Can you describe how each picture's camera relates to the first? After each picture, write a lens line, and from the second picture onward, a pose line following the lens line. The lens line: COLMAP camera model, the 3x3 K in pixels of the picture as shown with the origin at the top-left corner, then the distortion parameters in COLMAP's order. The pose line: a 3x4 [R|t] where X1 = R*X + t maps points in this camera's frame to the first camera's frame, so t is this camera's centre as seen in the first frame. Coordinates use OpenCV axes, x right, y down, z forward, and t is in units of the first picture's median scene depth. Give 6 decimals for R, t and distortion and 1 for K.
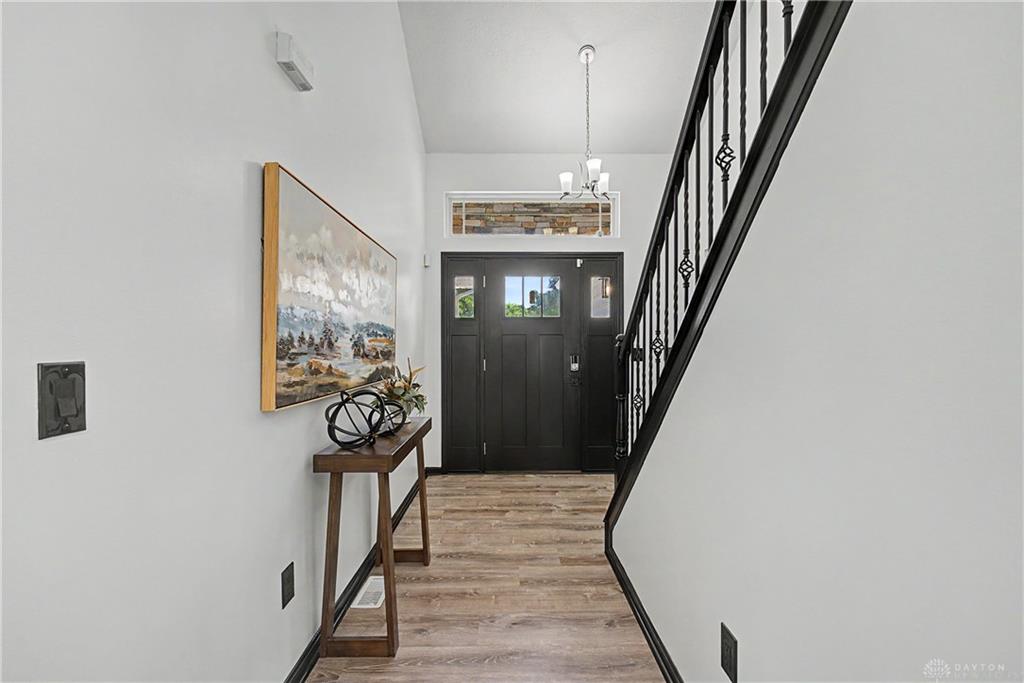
lens RADIAL K [[455.4, 0, 512.8], [0, 455.4, 344.7], [0, 0, 1]] dist [-0.000612, 0.000217]
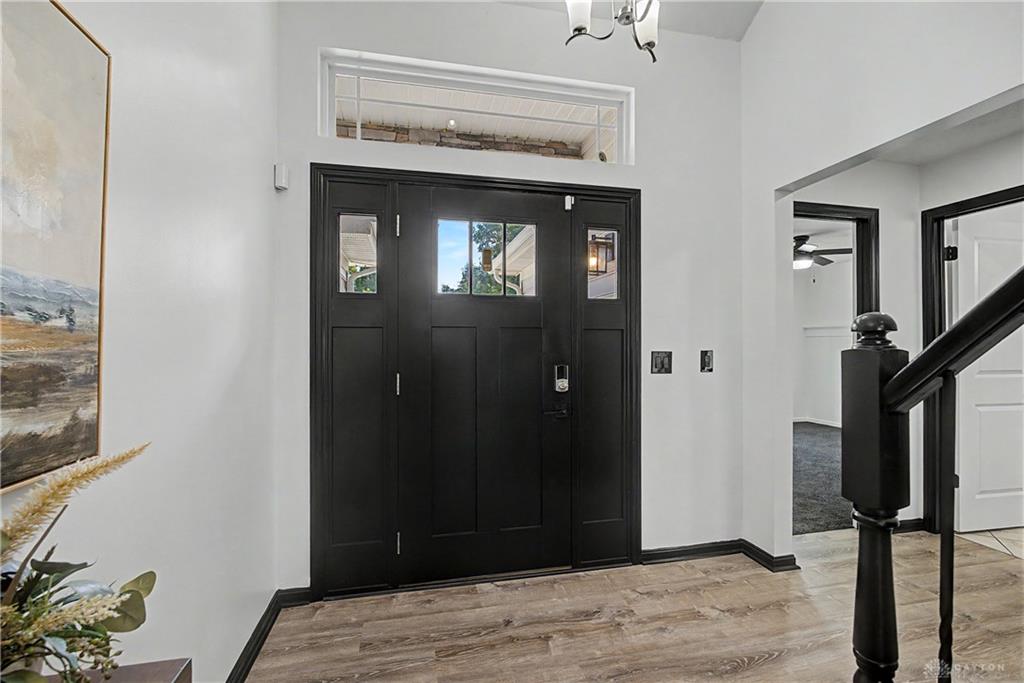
lens RADIAL K [[455.4, 0, 512.8], [0, 455.4, 344.7], [0, 0, 1]] dist [-0.000612, 0.000217]
pose [[0.979027, 0.001199, 0.203729, -0.039840], [-0.000881, 0.999998, -0.001648, -0.000203], [-0.203731, 0.001434, 0.979026, 0.456121]]
